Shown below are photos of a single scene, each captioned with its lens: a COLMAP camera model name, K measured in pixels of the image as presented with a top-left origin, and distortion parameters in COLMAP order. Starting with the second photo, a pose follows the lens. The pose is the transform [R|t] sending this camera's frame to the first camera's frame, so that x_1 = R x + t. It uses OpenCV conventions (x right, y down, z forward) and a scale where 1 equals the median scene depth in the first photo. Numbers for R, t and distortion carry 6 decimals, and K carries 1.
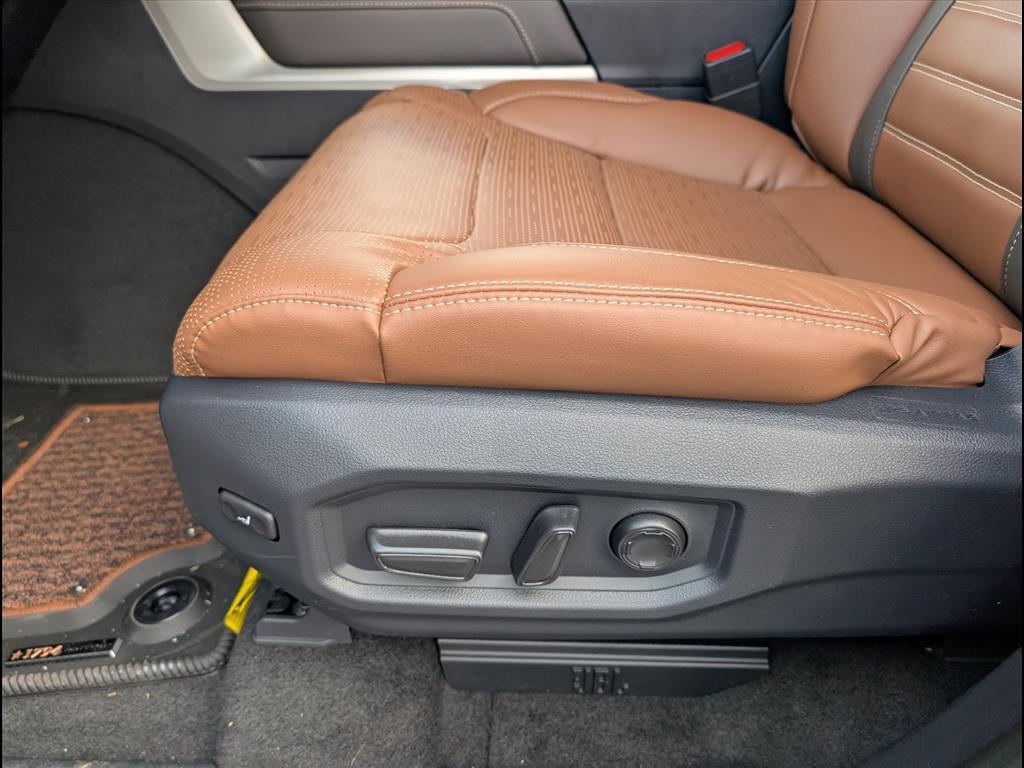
lens RADIAL K [[764.6, 0, 483.1], [0, 764.6, 382.0], [0, 0, 1]] dist [-0.013679, -0.005323]
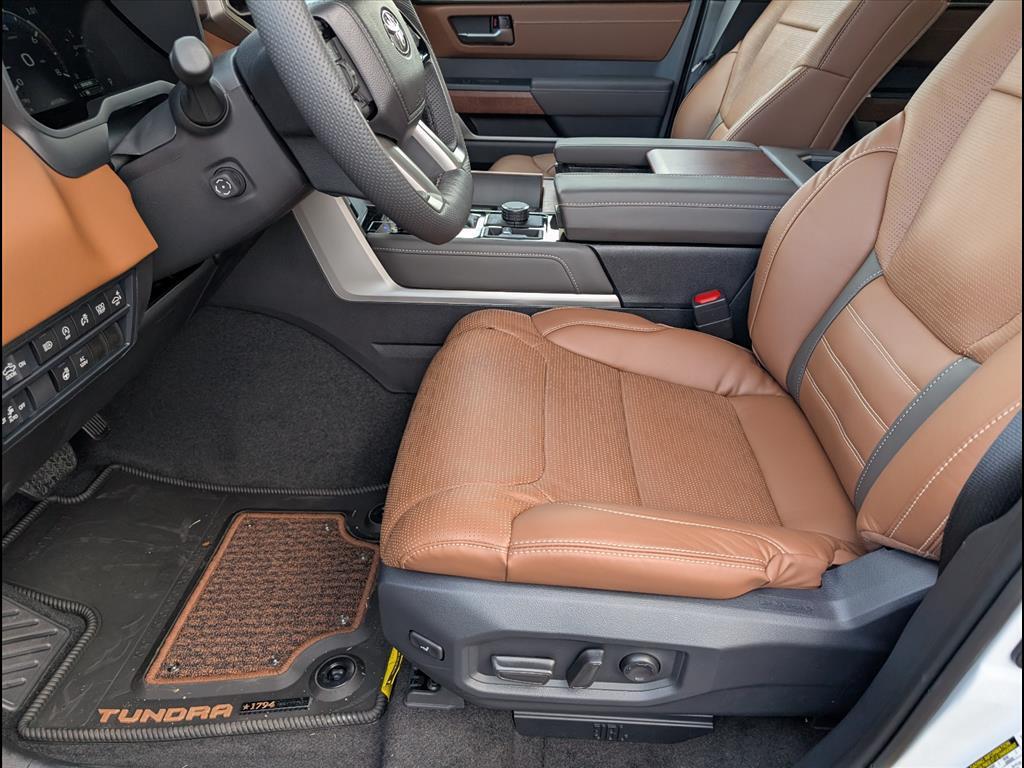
lens RADIAL K [[745.8, 0, 512.0], [0, 745.8, 384.0], [0, 0, 1]] dist [-0.002559, -0.005762]
pose [[0.999265, 0.034262, 0.017185, -0.110240], [-0.033921, 0.999229, -0.019758, -0.313824], [-0.017849, 0.019160, 0.999657, -0.602664]]
